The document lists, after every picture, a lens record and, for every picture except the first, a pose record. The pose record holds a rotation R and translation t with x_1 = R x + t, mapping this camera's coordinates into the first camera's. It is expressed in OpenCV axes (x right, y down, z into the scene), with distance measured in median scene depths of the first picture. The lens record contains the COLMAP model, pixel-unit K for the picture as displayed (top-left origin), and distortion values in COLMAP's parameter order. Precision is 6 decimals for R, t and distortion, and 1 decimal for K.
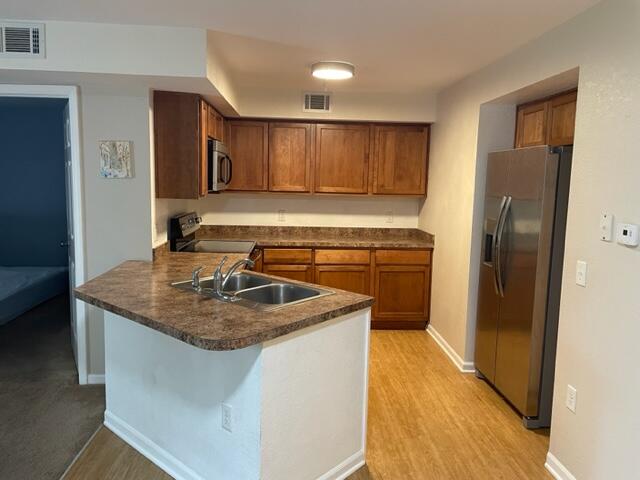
lens RADIAL K [[482.9, 0, 325.9], [0, 482.9, 234.5], [0, 0, 1]] dist [0.070707, -0.084005]
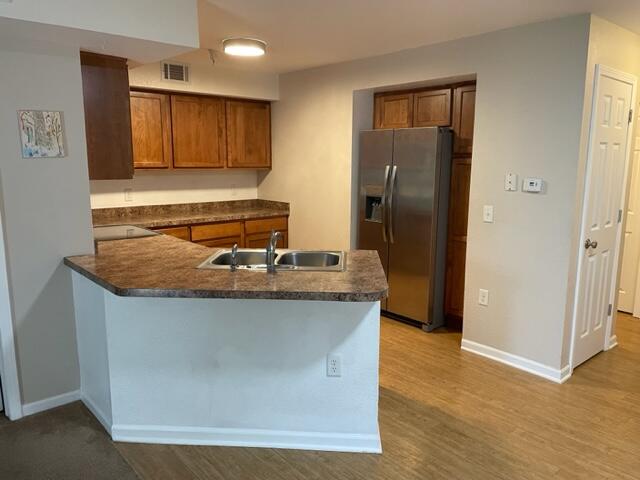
lens RADIAL K [[482.9, 0, 321.8], [0, 482.9, 238.6], [0, 0, 1]] dist [0.070707, -0.084005]
pose [[0.794979, -0.121103, 0.594426, -0.401526], [0.082798, 0.992362, 0.091441, -0.012980], [-0.600960, -0.023476, 0.798935, 0.053619]]
